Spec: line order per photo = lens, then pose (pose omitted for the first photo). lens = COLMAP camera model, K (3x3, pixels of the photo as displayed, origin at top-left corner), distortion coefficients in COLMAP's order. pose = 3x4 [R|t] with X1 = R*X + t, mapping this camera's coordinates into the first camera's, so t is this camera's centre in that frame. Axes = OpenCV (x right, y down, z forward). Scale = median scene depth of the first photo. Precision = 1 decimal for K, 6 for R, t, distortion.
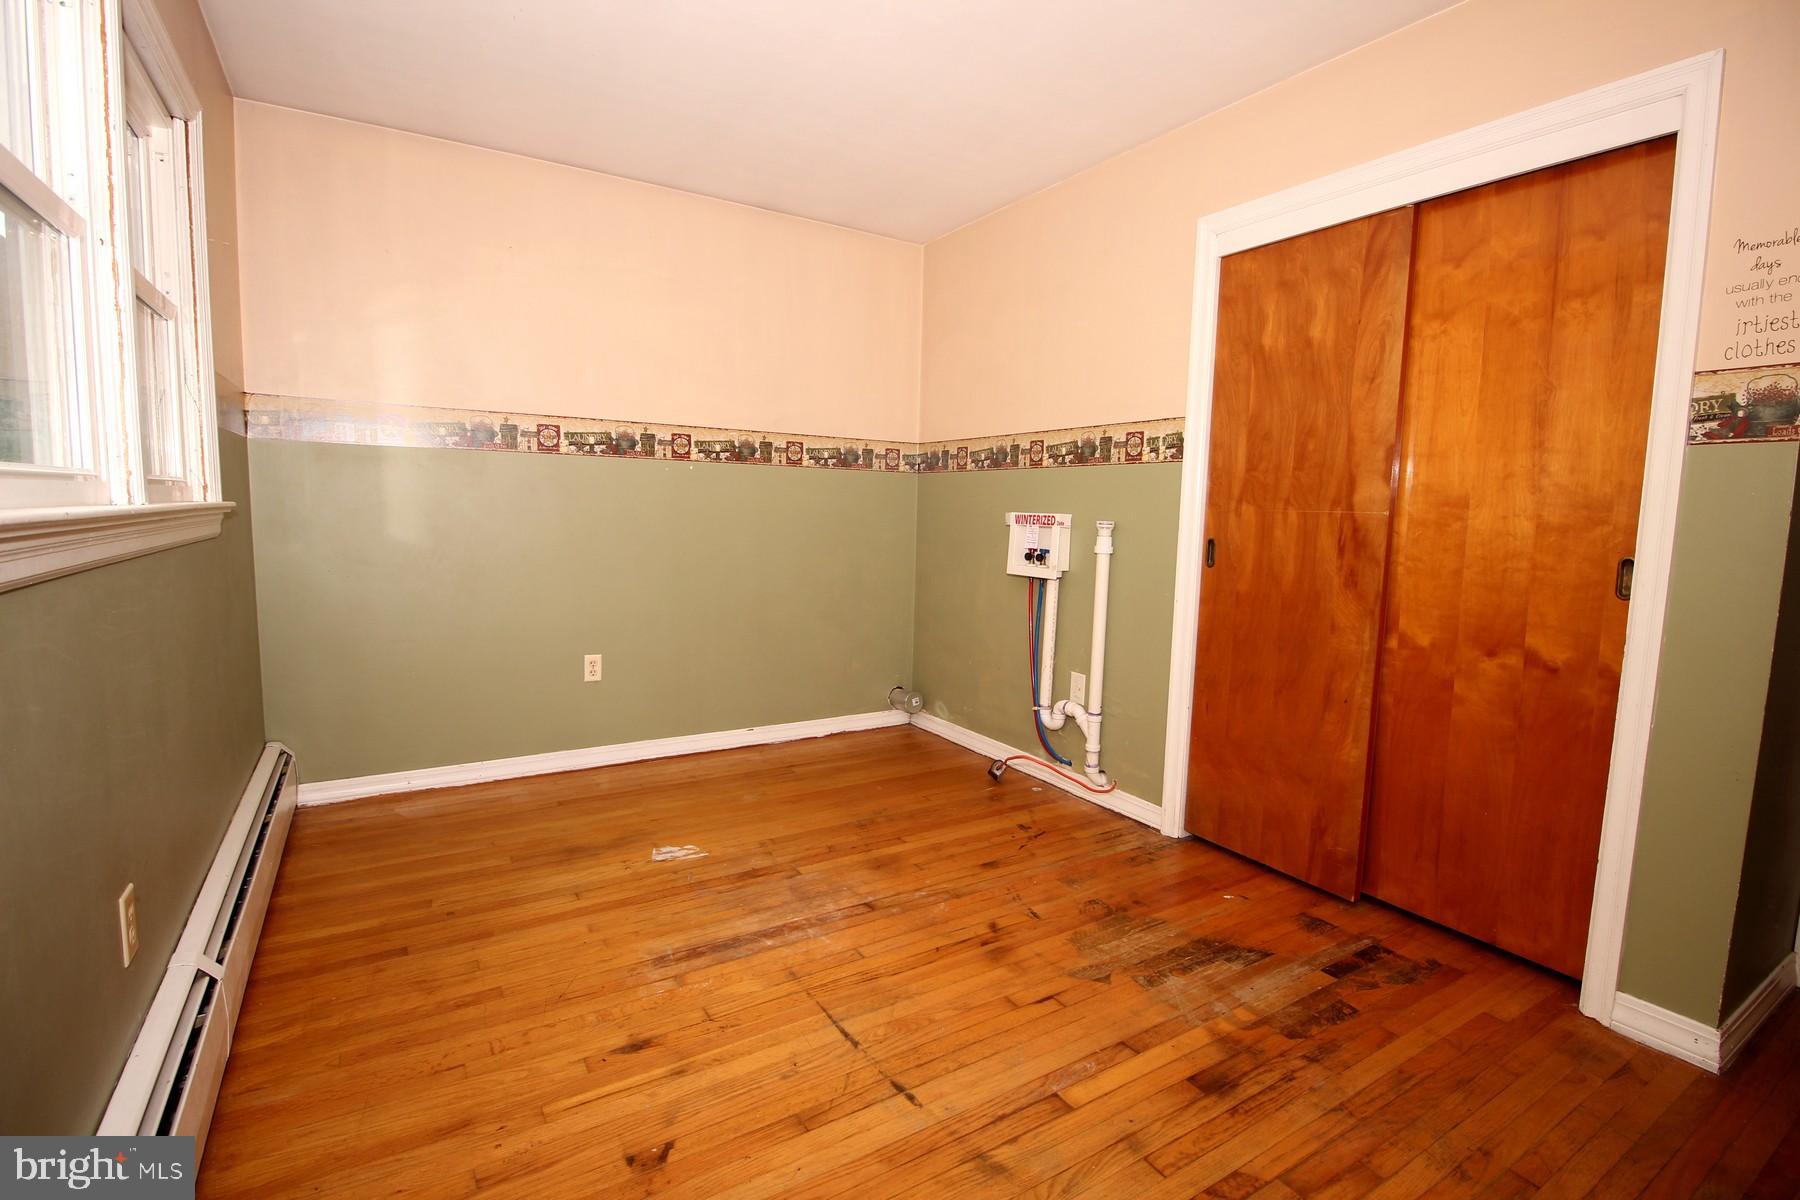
lens RADIAL K [[823.9, 0, 904.9], [0, 823.9, 604.7], [0, 0, 1]] dist [0.012436, -0.018308]
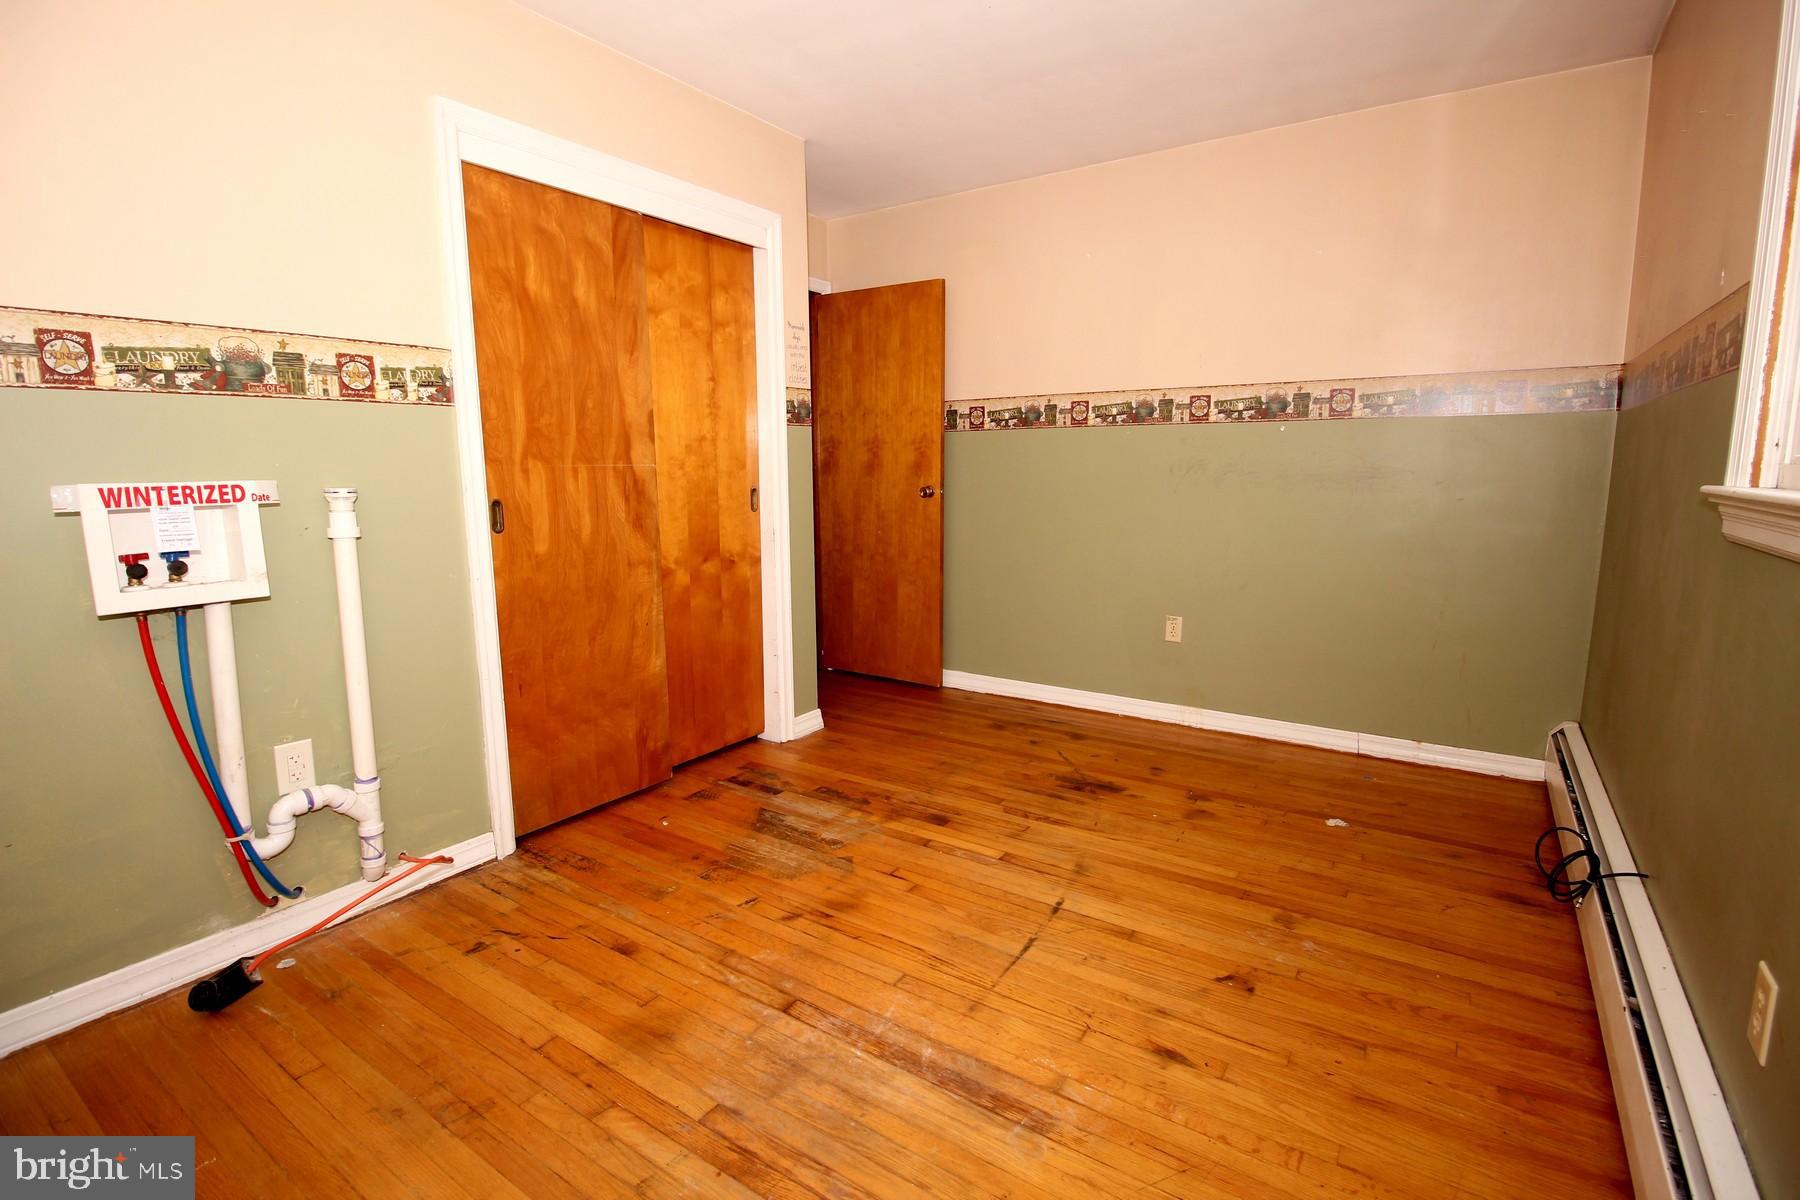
lens RADIAL K [[837.9, 0, 907.2], [0, 837.9, 598.7], [0, 0, 1]] dist [-0.002273, -0.011985]
pose [[-0.407561, -0.164179, 0.898298, -0.708625], [0.105181, 0.968718, 0.224771, -0.153162], [-0.907100, 0.186092, -0.377544, 1.119032]]
